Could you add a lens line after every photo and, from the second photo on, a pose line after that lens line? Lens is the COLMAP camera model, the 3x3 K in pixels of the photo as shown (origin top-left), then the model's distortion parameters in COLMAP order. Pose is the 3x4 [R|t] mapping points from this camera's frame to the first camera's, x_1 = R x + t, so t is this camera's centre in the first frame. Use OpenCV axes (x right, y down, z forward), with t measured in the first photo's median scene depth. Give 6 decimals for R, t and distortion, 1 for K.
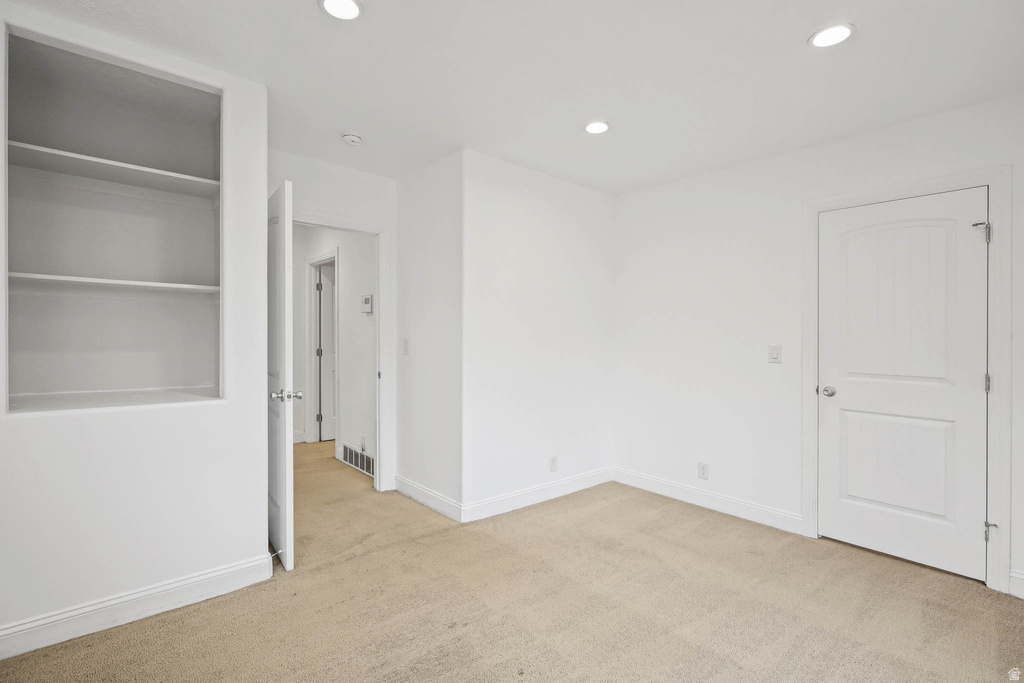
lens RADIAL K [[479.8, 0, 513.0], [0, 479.8, 332.6], [0, 0, 1]] dist [0.001640, 0.001038]
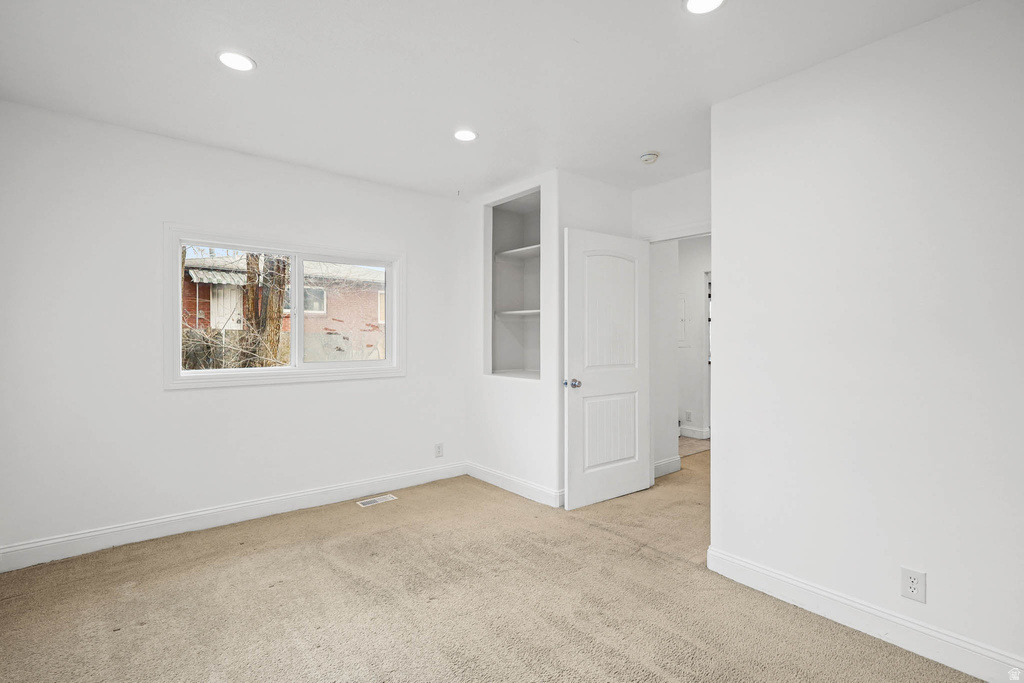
lens RADIAL K [[479.8, 0, 513.0], [0, 479.8, 332.6], [0, 0, 1]] dist [0.001640, 0.001038]
pose [[-0.022027, -0.029651, -0.999318, 0.965022], [0.005331, 0.999542, -0.029775, 0.029636], [0.999743, -0.005983, -0.021858, 0.920063]]
